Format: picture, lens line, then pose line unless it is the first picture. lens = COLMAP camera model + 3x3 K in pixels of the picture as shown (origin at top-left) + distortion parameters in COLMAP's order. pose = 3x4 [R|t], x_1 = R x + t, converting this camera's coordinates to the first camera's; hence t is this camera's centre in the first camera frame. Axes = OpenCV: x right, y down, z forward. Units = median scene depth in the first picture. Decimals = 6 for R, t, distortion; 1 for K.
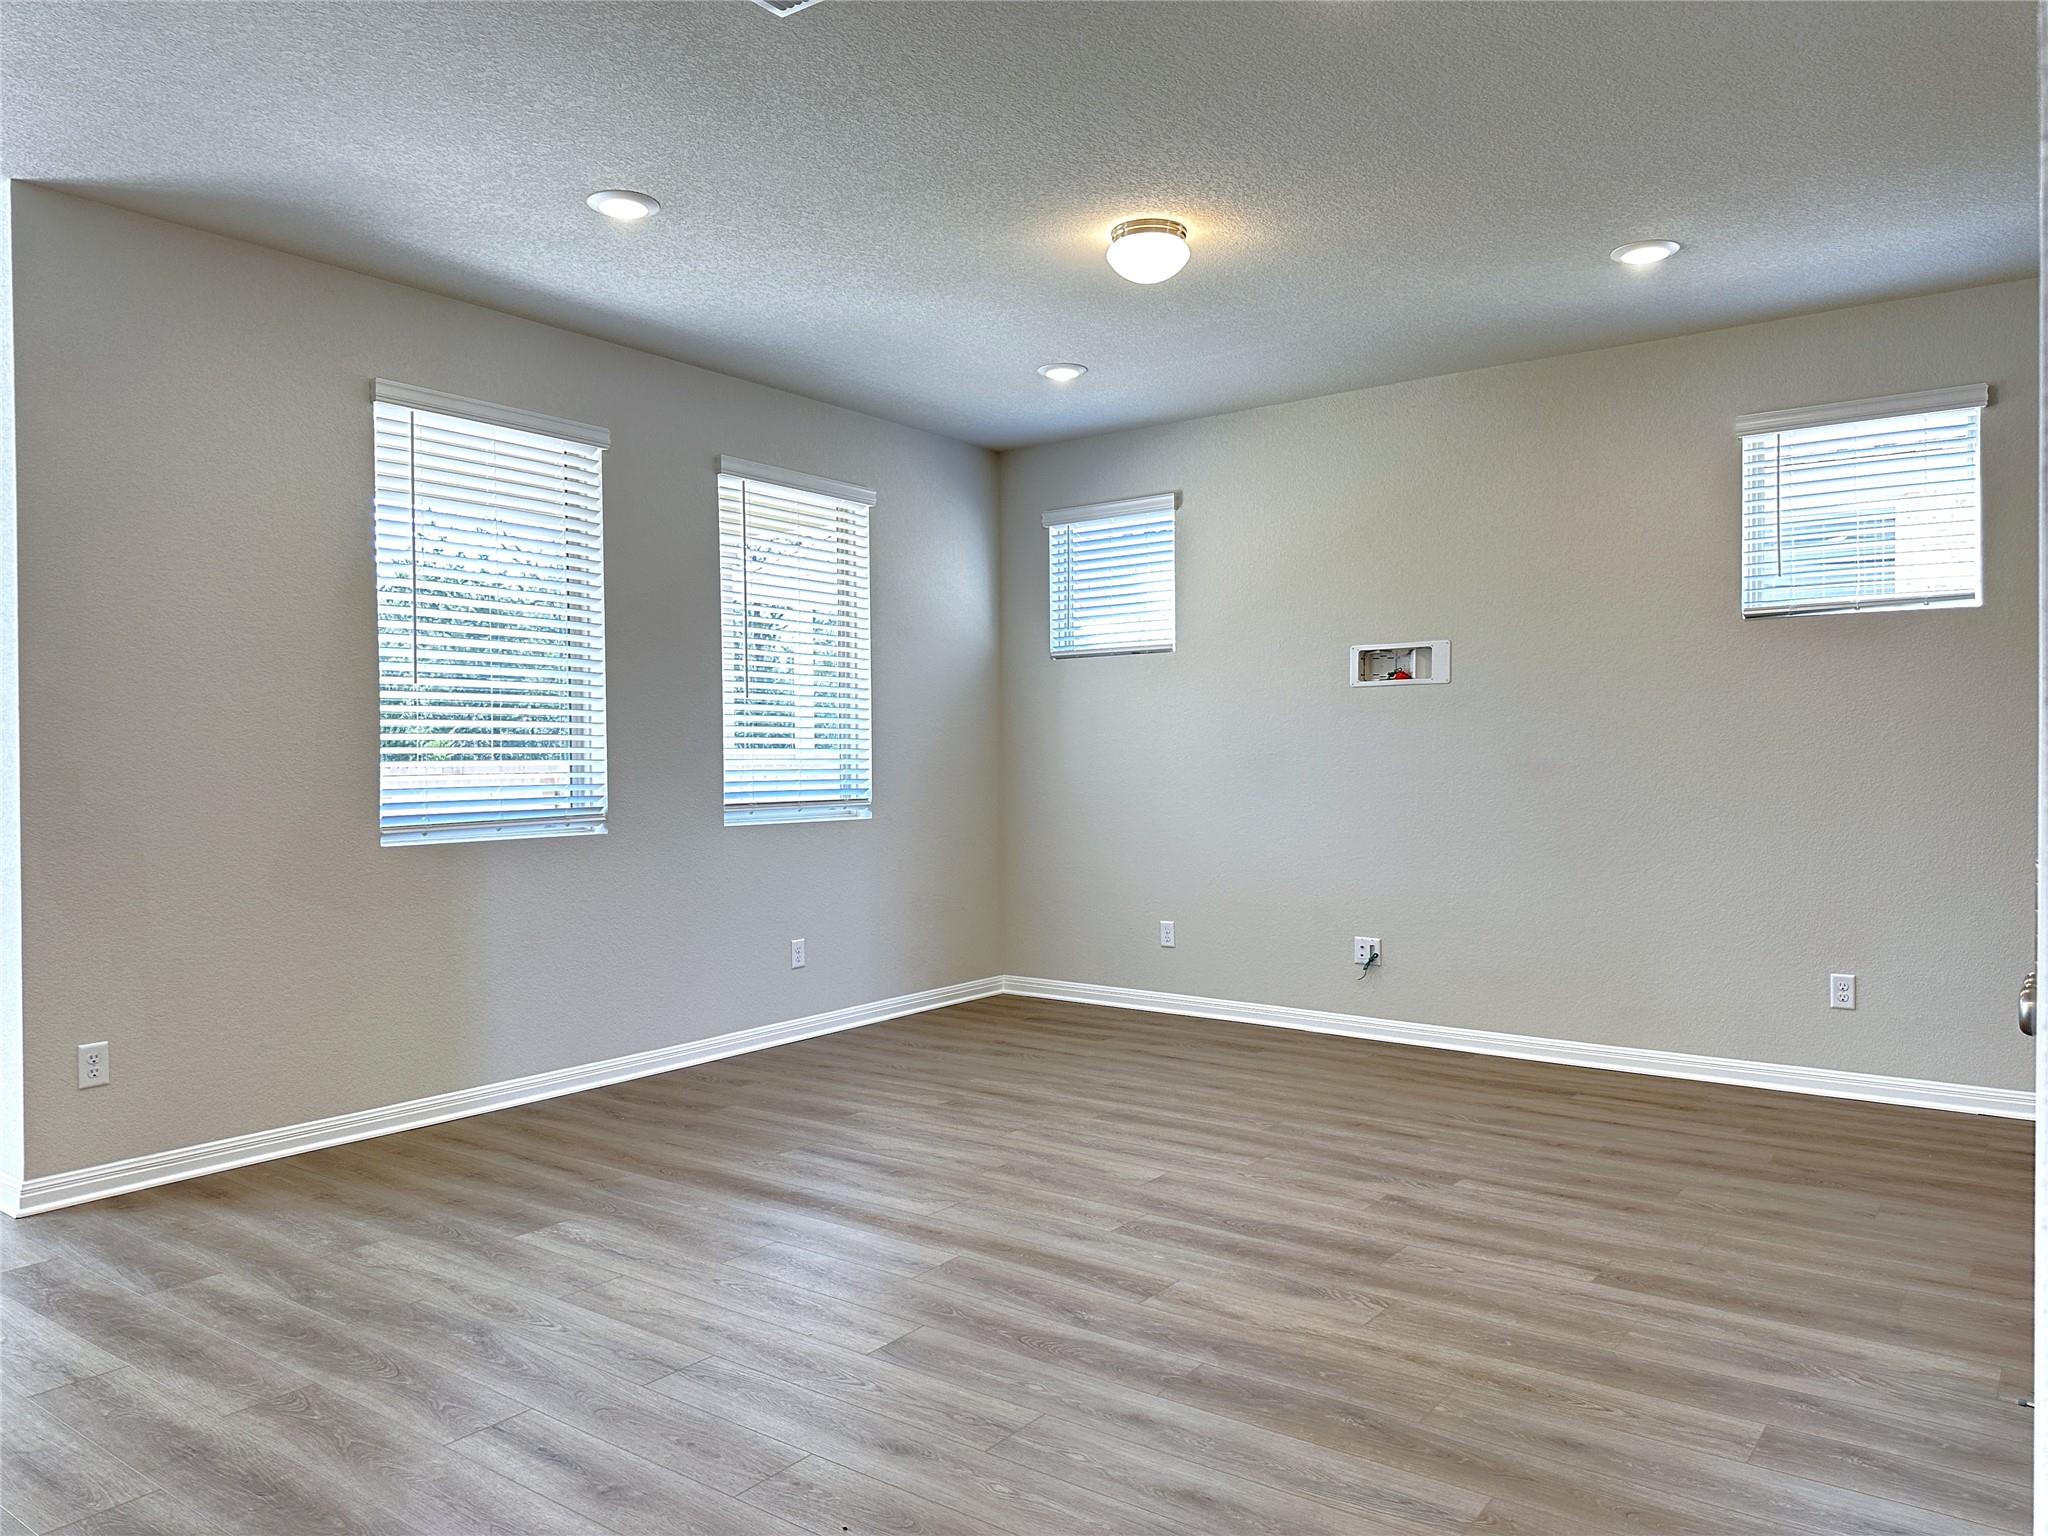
lens RADIAL K [[1457.3, 0, 1022.6], [0, 1457.3, 761.3], [0, 0, 1]] dist [0.130556, -0.200233]
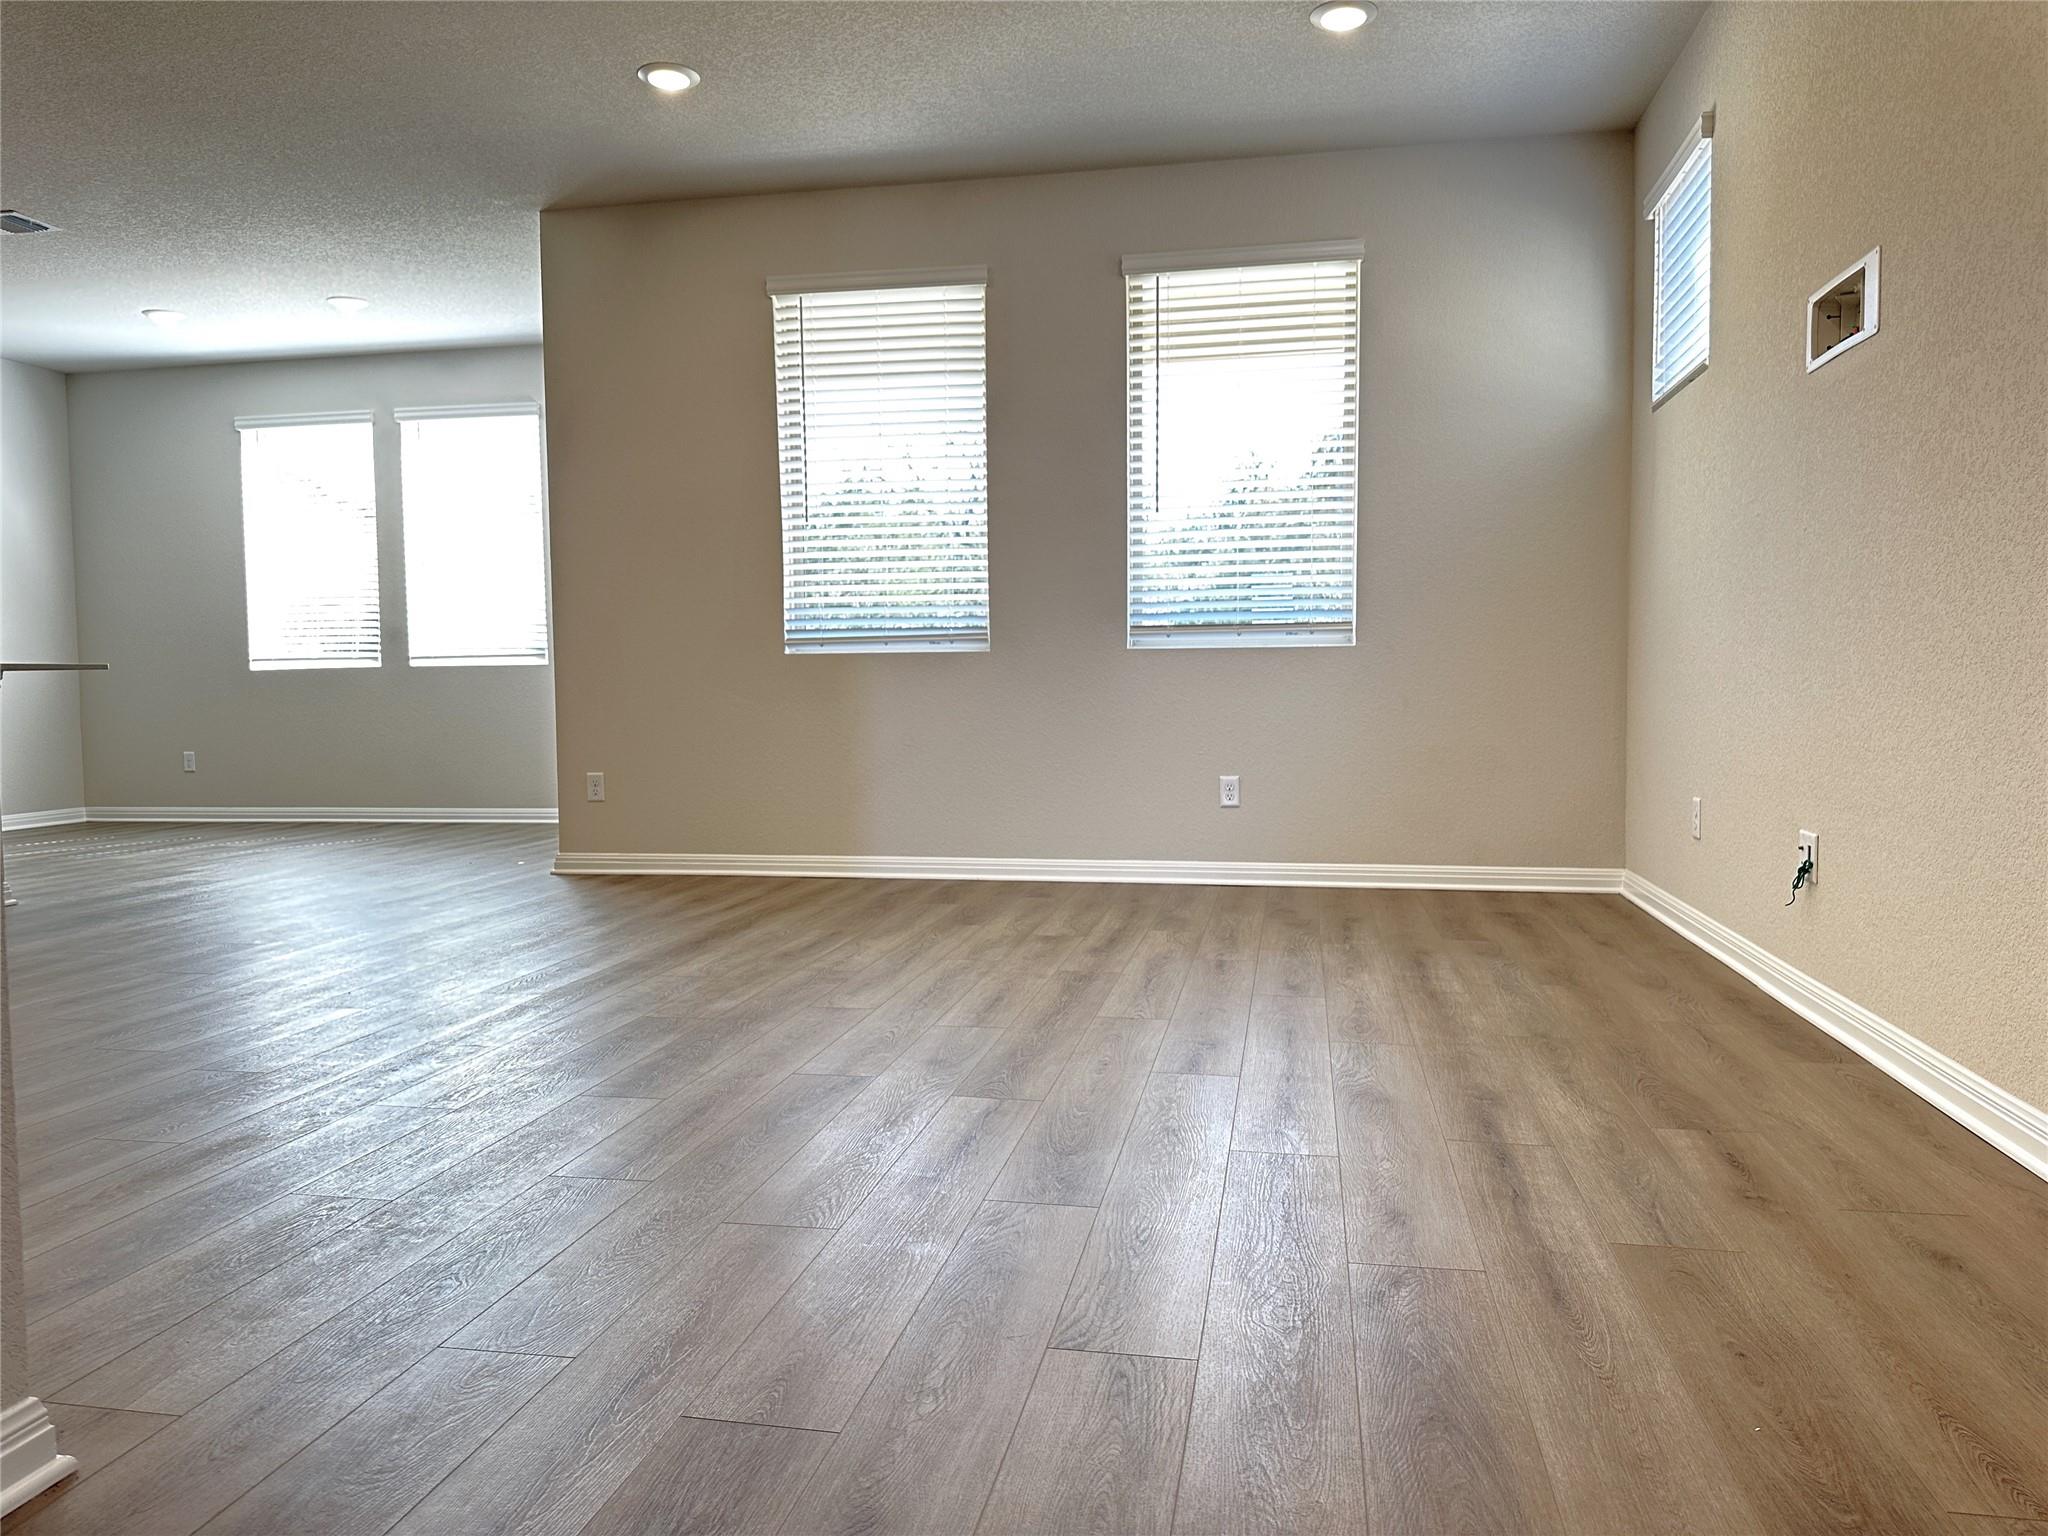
lens RADIAL K [[1457.3, 0, 1022.6], [0, 1457.3, 761.3], [0, 0, 1]] dist [0.130556, -0.200233]
pose [[0.422559, 0.057790, -0.904491, 0.674041], [0.002867, 0.997875, 0.065095, 0.057306], [0.906331, -0.030099, 0.421496, 0.543428]]
